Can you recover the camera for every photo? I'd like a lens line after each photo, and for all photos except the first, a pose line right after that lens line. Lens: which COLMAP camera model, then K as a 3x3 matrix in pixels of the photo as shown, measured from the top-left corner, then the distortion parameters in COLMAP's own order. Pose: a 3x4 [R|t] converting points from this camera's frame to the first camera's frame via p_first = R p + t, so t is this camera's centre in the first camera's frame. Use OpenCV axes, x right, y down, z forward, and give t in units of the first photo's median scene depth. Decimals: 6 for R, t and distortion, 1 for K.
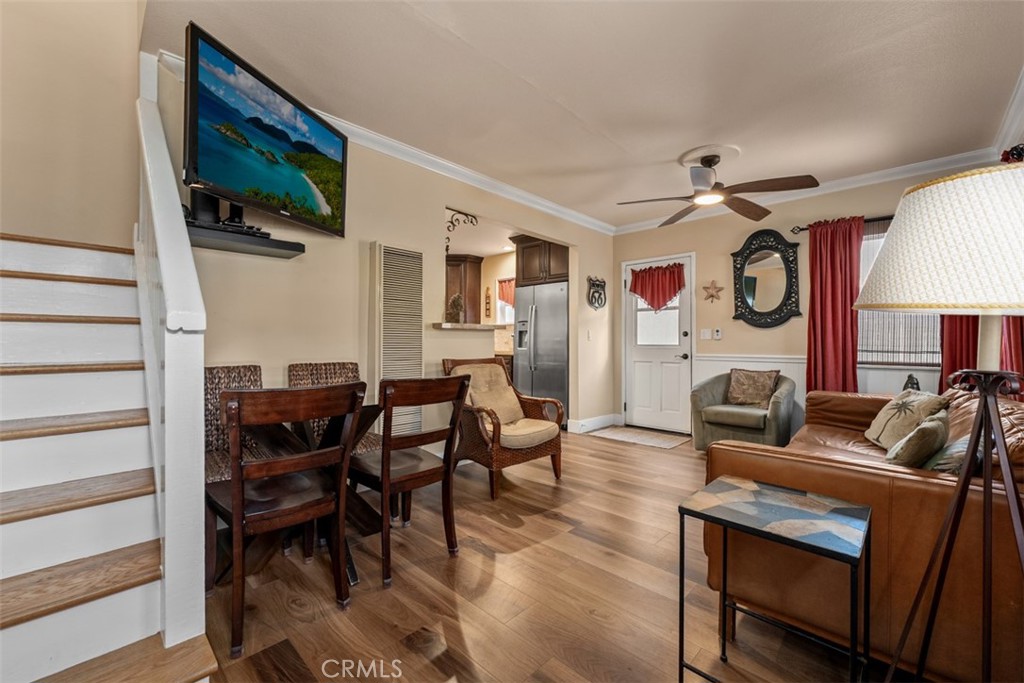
lens RADIAL K [[416.2, 0, 509.3], [0, 416.2, 345.0], [0, 0, 1]] dist [-0.000385, -0.000463]
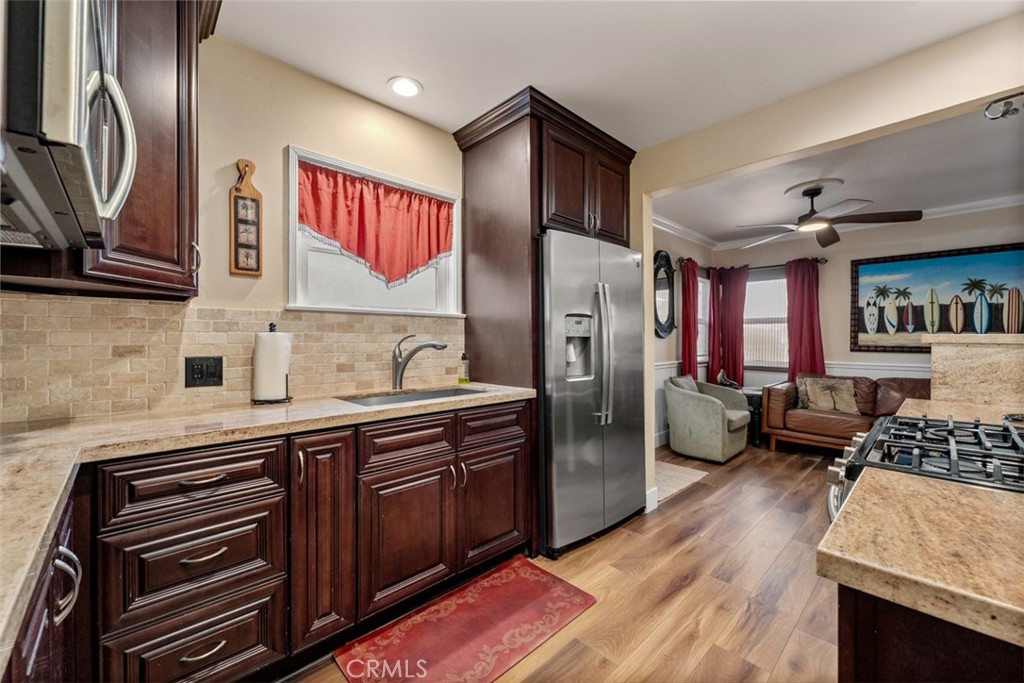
lens RADIAL K [[416.2, 0, 509.3], [0, 416.2, 345.0], [0, 0, 1]] dist [-0.000385, -0.000463]
pose [[0.025631, 0.008662, 0.999634, -0.854861], [0.017033, 0.999814, -0.009100, -0.050810], [-0.999526, 0.017260, 0.025478, 2.294095]]
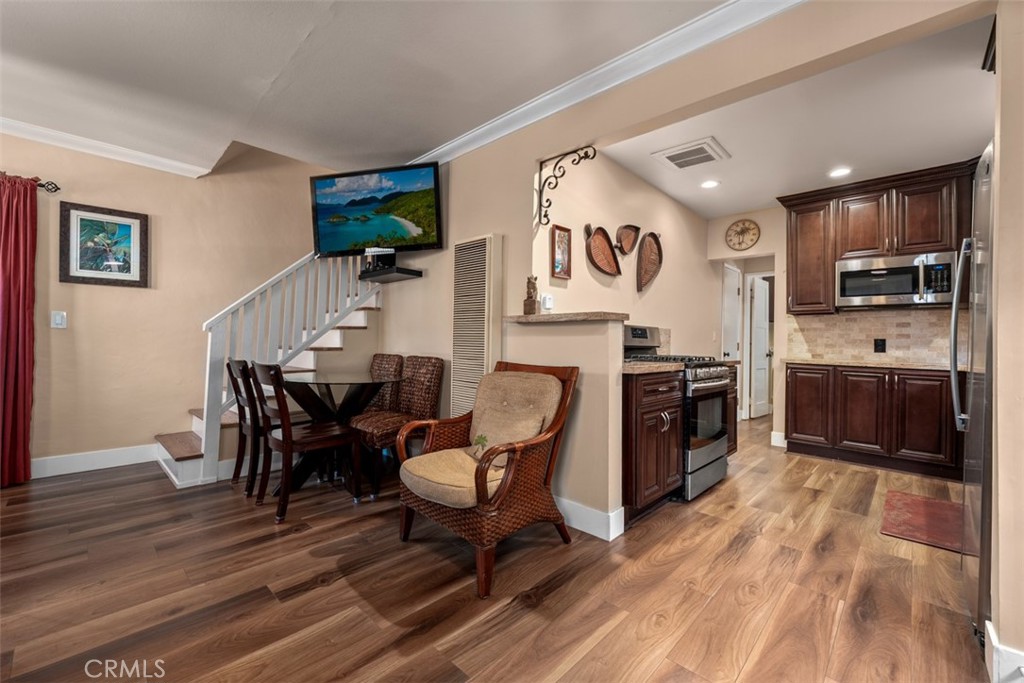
lens RADIAL K [[416.2, 0, 509.3], [0, 416.2, 345.0], [0, 0, 1]] dist [-0.000385, -0.000463]
pose [[0.006698, 0.008161, -0.999944, 0.828007], [-0.021677, 0.999733, 0.008014, -0.008246], [0.999743, 0.021622, 0.006873, 1.311606]]
